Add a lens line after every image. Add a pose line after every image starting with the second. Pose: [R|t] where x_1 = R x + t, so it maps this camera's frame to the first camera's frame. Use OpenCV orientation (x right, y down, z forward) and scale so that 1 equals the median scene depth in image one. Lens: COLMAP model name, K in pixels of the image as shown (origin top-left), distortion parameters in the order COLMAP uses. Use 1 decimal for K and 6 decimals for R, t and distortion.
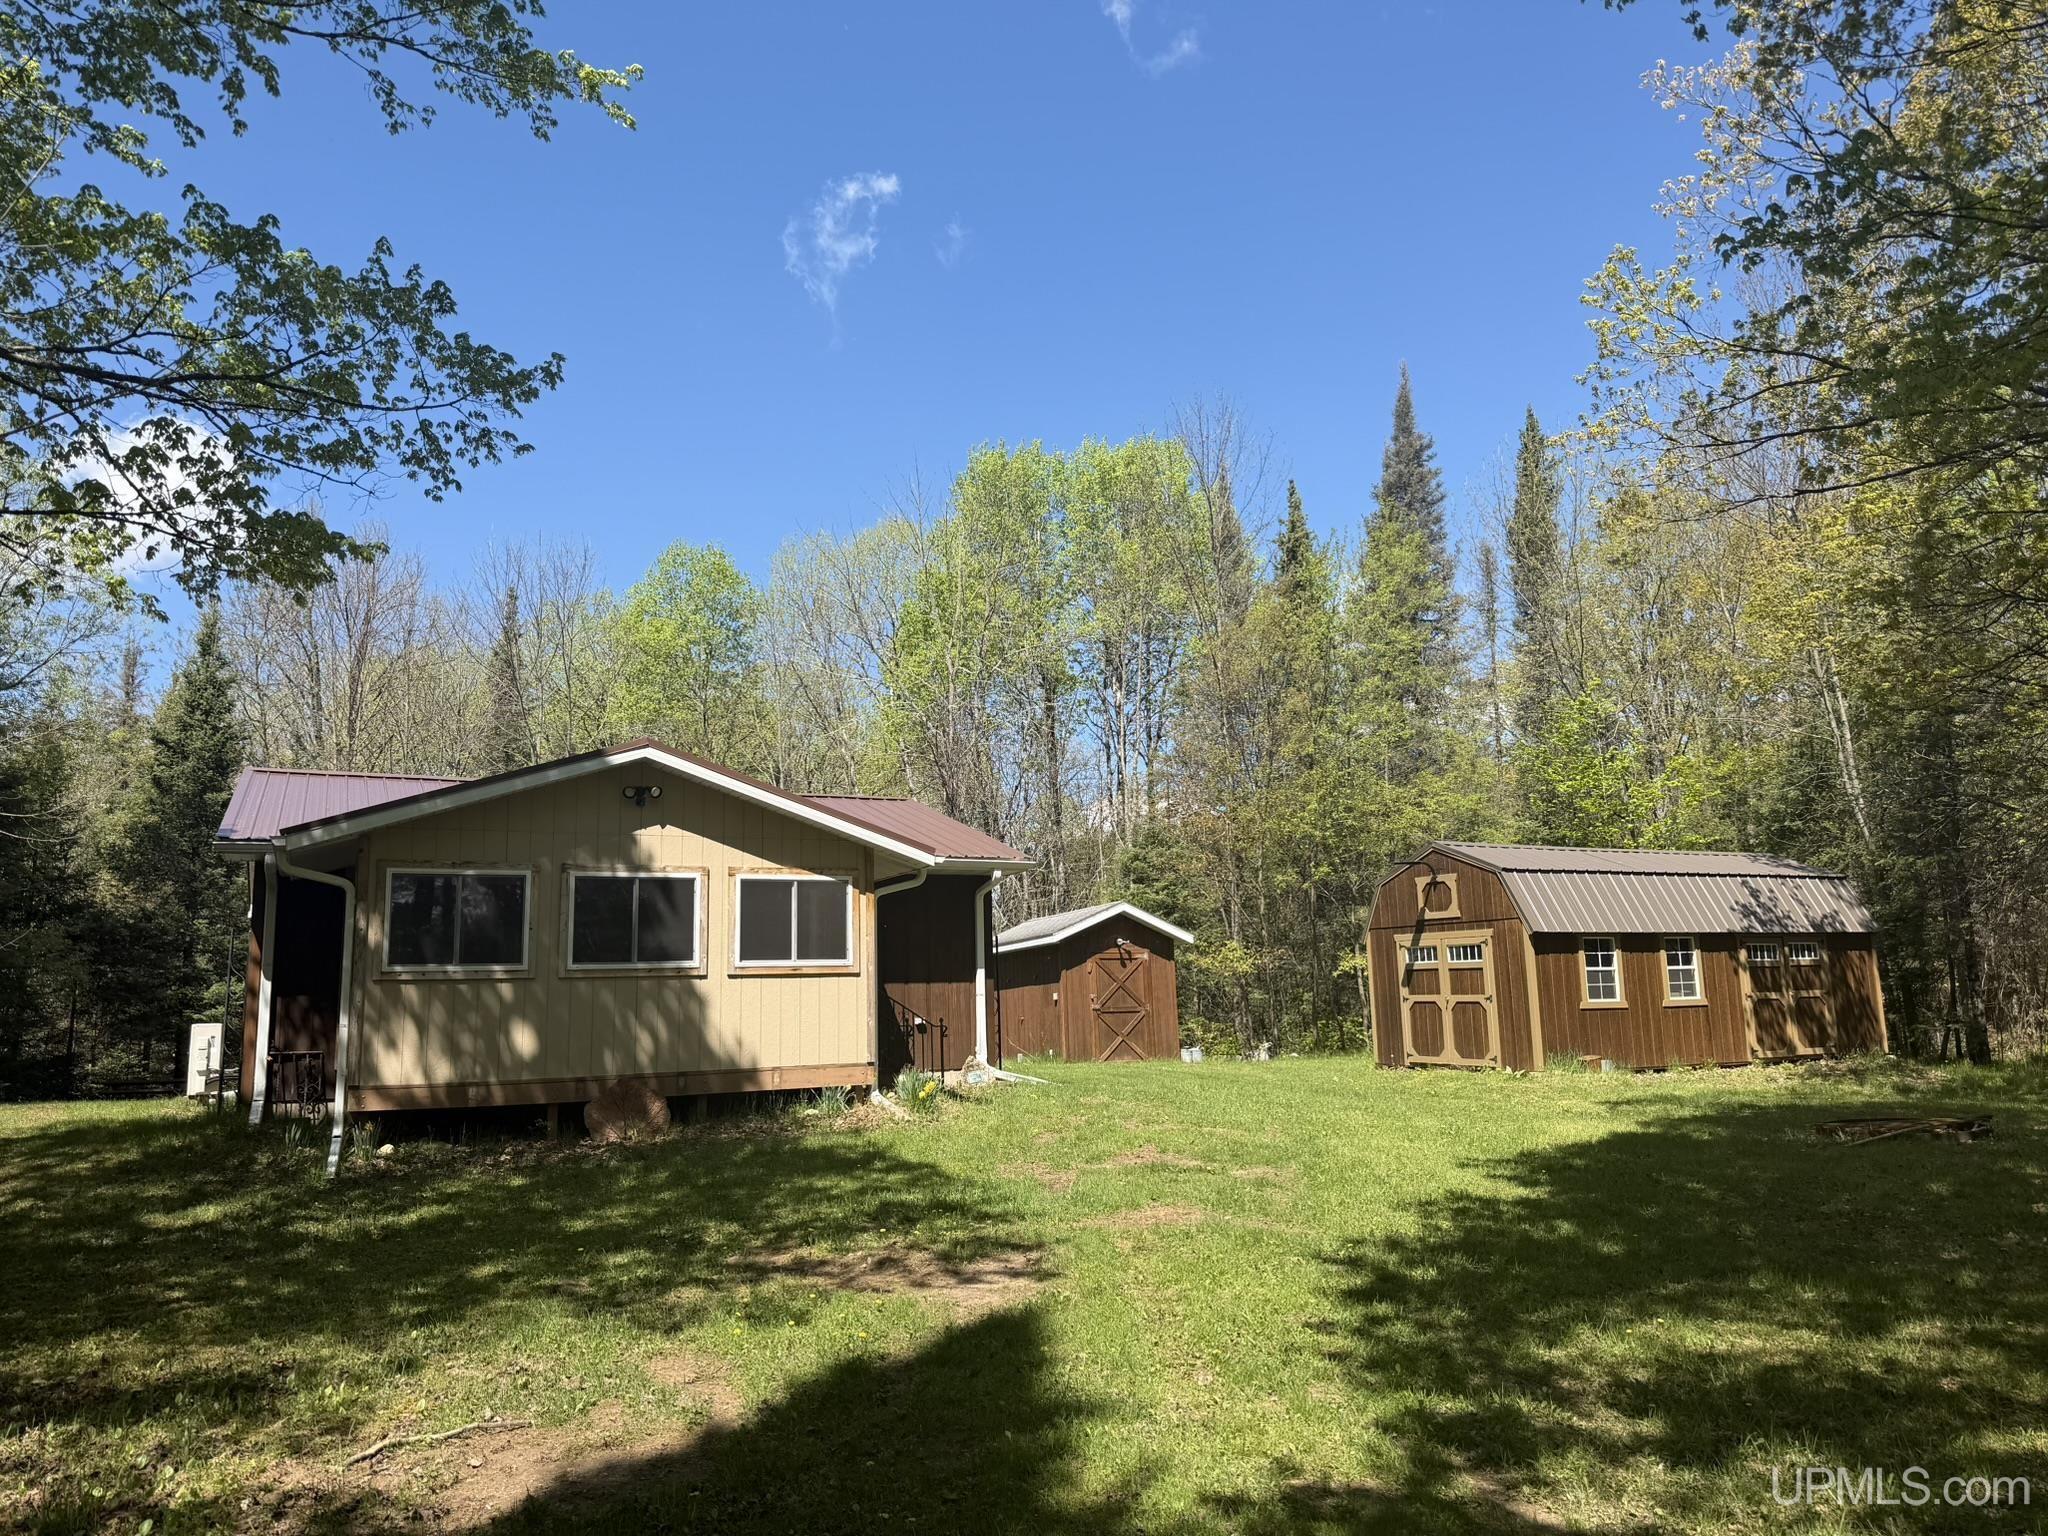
lens RADIAL K [[1454.2, 0, 998.7], [0, 1454.2, 763.4], [0, 0, 1]] dist [0.062867, -0.076890]
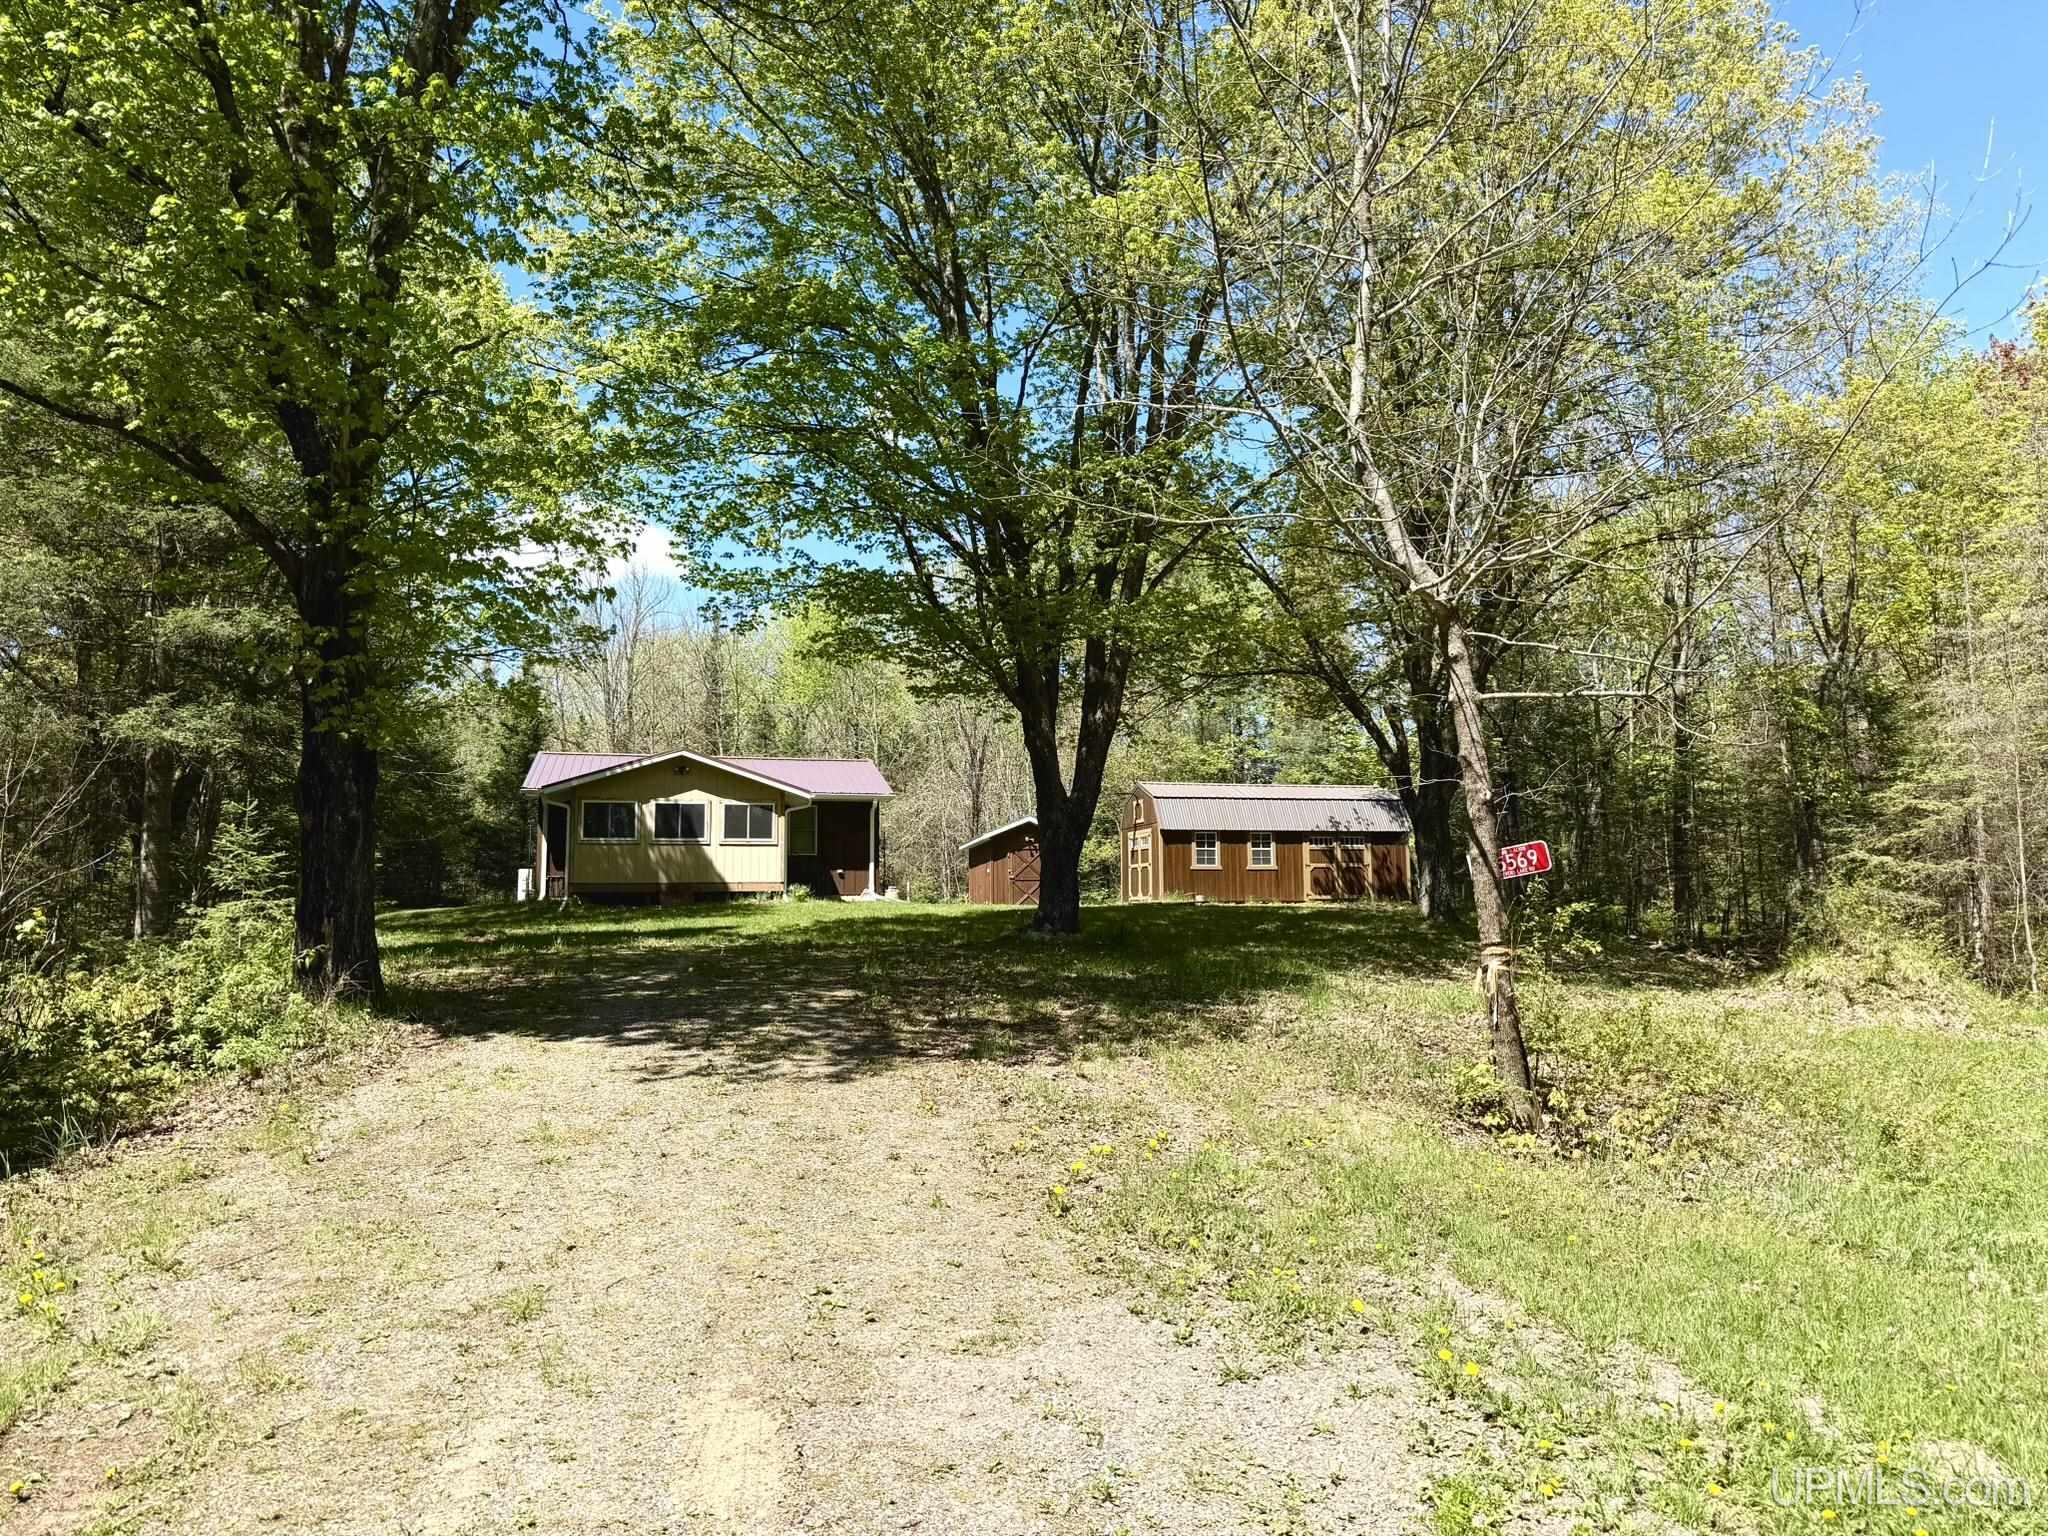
lens RADIAL K [[1454.2, 0, 1040.1], [0, 1454.2, 788.5], [0, 0, 1]] dist [0.062867, -0.076890]
pose [[0.984496, -0.003122, -0.175379, 0.511190], [0.016131, 0.997216, 0.072796, -0.076793], [0.174664, -0.074496, 0.981806, -0.851627]]
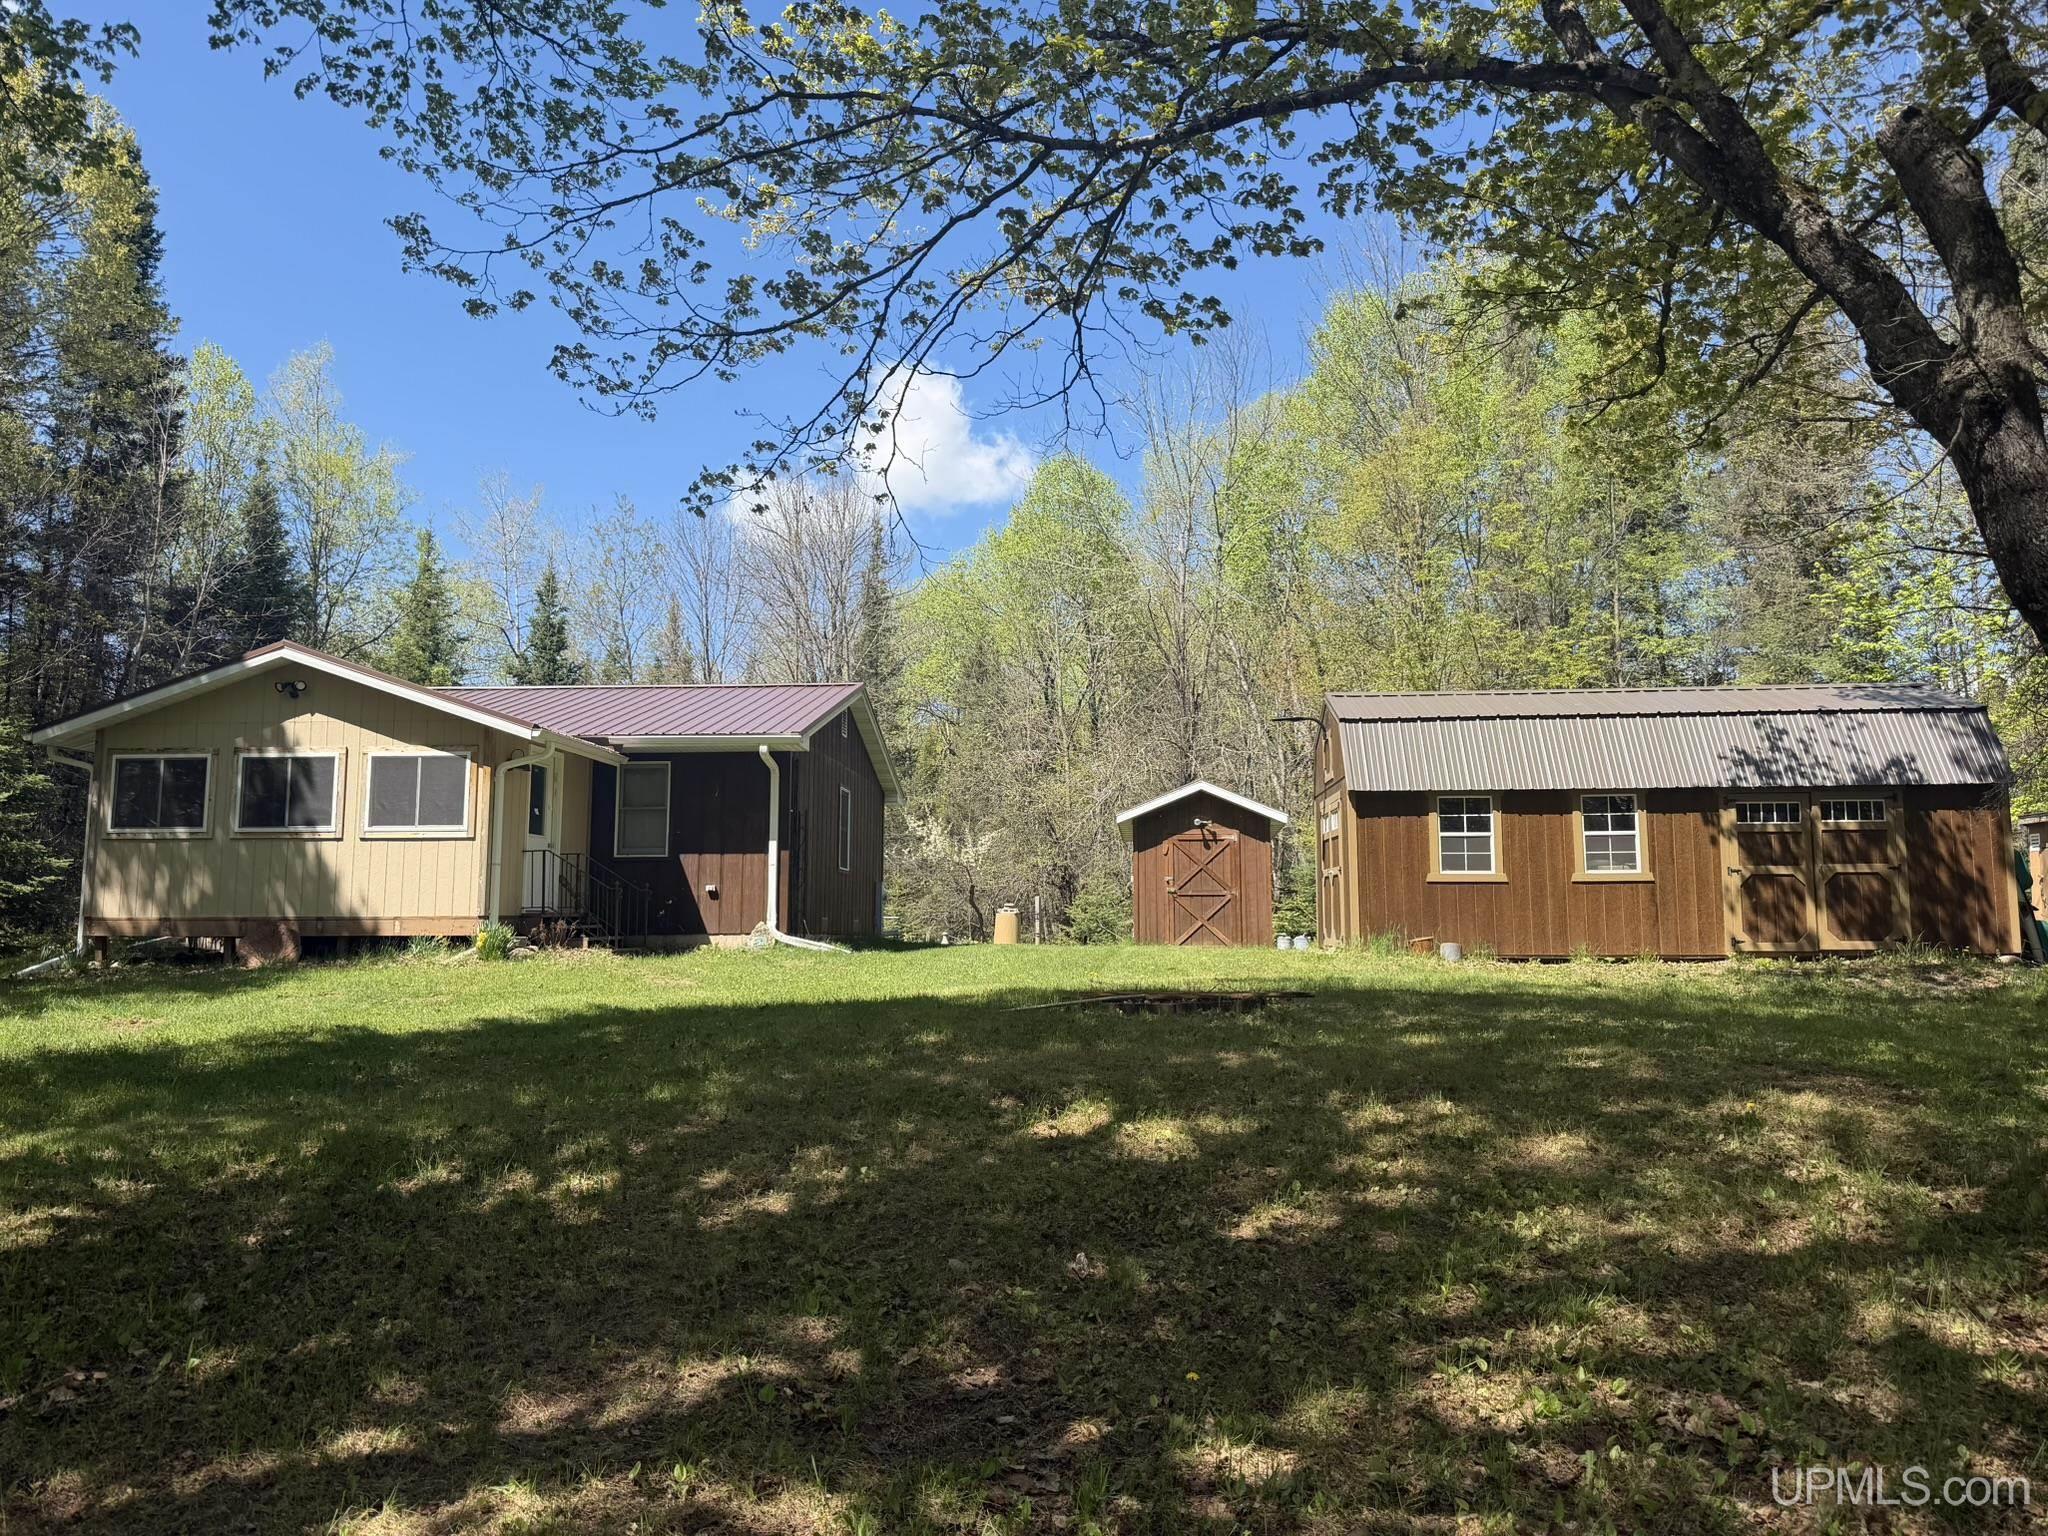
lens RADIAL K [[1454.2, 0, 1036.7], [0, 1454.2, 756.5], [0, 0, 1]] dist [0.062867, -0.076890]
pose [[0.866258, -0.038562, -0.498106, 0.589673], [0.066066, 0.997103, 0.037703, 0.048154], [0.495209, -0.065568, 0.866296, 0.171768]]
